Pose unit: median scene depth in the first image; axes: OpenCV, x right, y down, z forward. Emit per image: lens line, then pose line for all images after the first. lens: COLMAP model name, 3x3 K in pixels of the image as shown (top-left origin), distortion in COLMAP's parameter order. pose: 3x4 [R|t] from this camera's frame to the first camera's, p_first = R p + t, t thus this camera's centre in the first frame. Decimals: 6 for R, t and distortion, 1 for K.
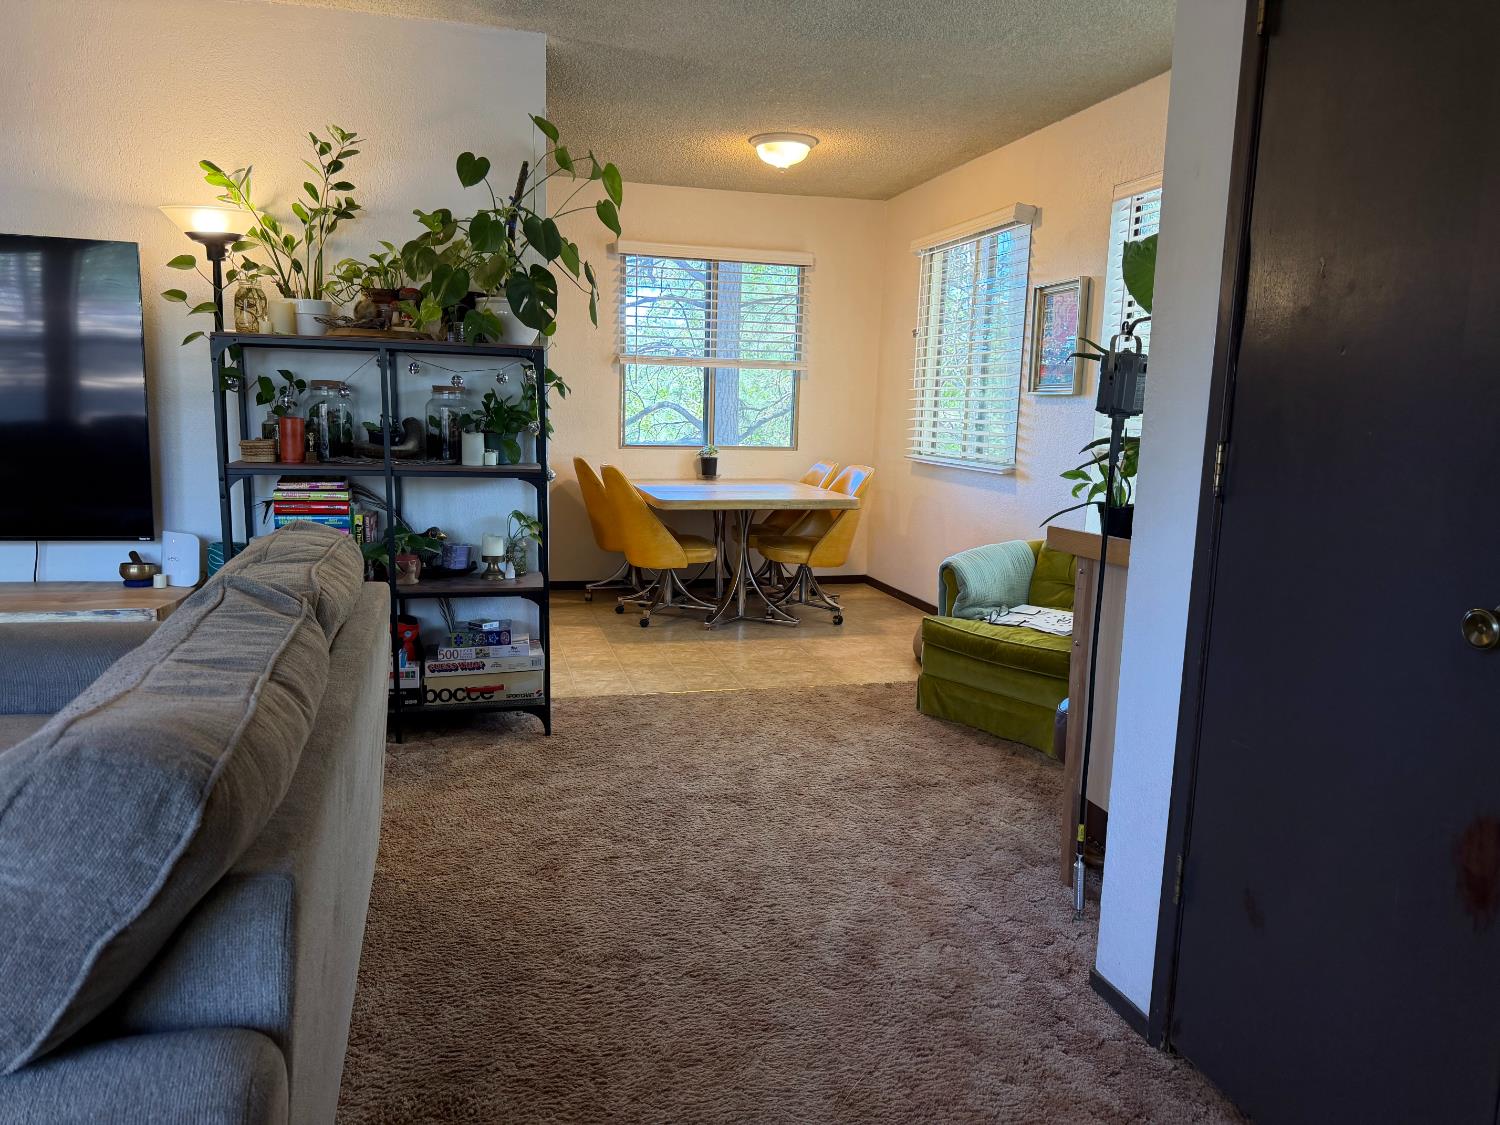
lens RADIAL K [[1030.7, 0, 750.0], [0, 1030.7, 562.5], [0, 0, 1]] dist [0.054424, -0.047000]
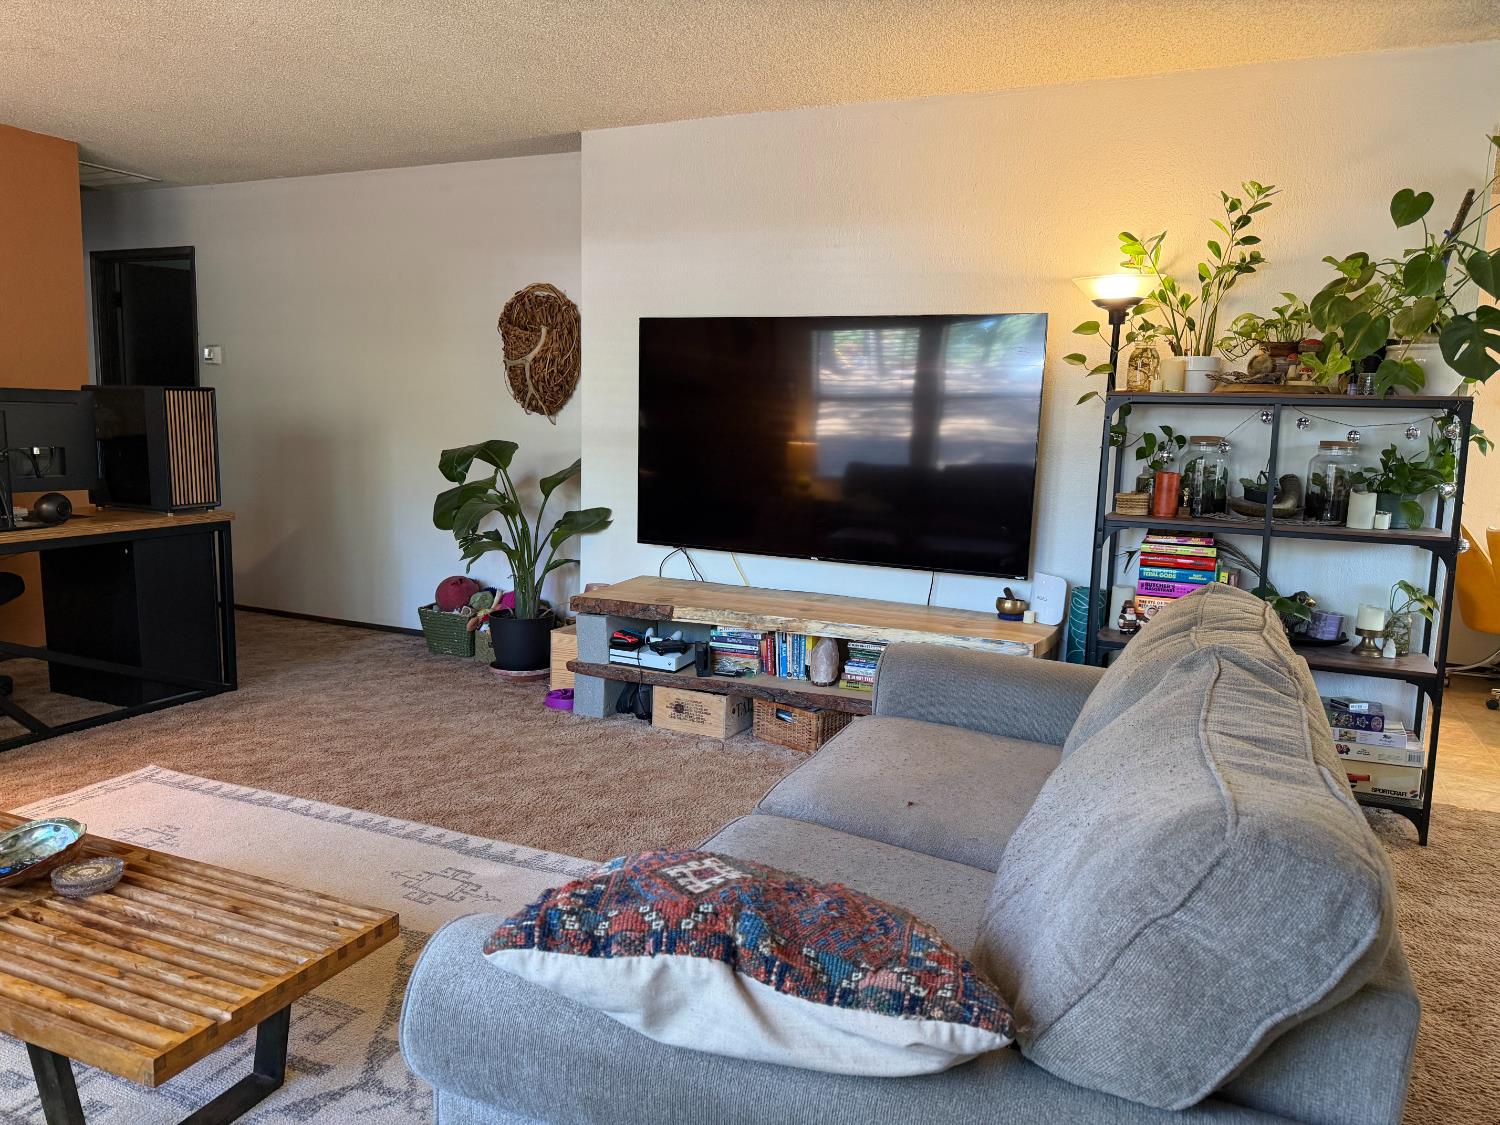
lens RADIAL K [[1041.0, 0, 750.0], [0, 1041.0, 562.5], [0, 0, 1]] dist [0.042696, -0.048437]
pose [[0.782109, 0.083220, -0.617560, -0.120110], [-0.103354, 0.994640, 0.003142, -0.012610], [0.614511, 0.061370, 0.786518, -0.050859]]
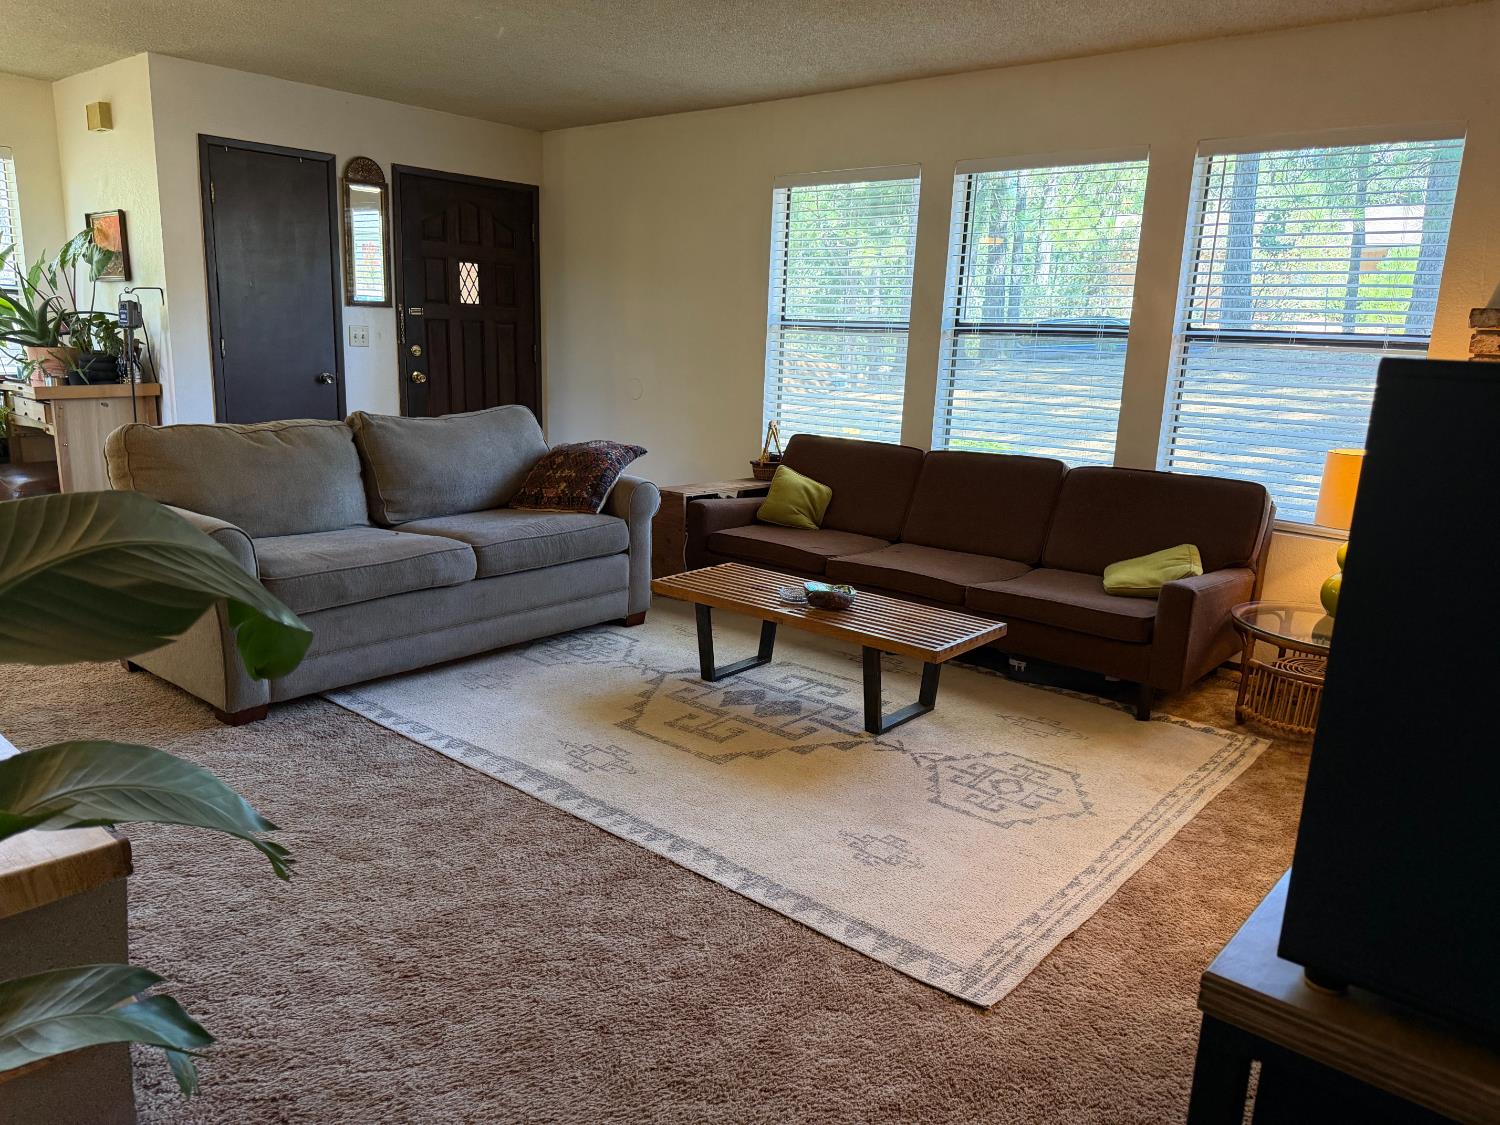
lens RADIAL K [[1049.2, 0, 728.1], [0, 1049.2, 563.2], [0, 0, 1]] dist [0.059967, -0.000088]
pose [[-0.553376, -0.220806, 0.803131, -1.492691], [0.080262, 0.945599, 0.315278, -0.183095], [-0.829055, 0.238928, -0.505550, 0.747832]]
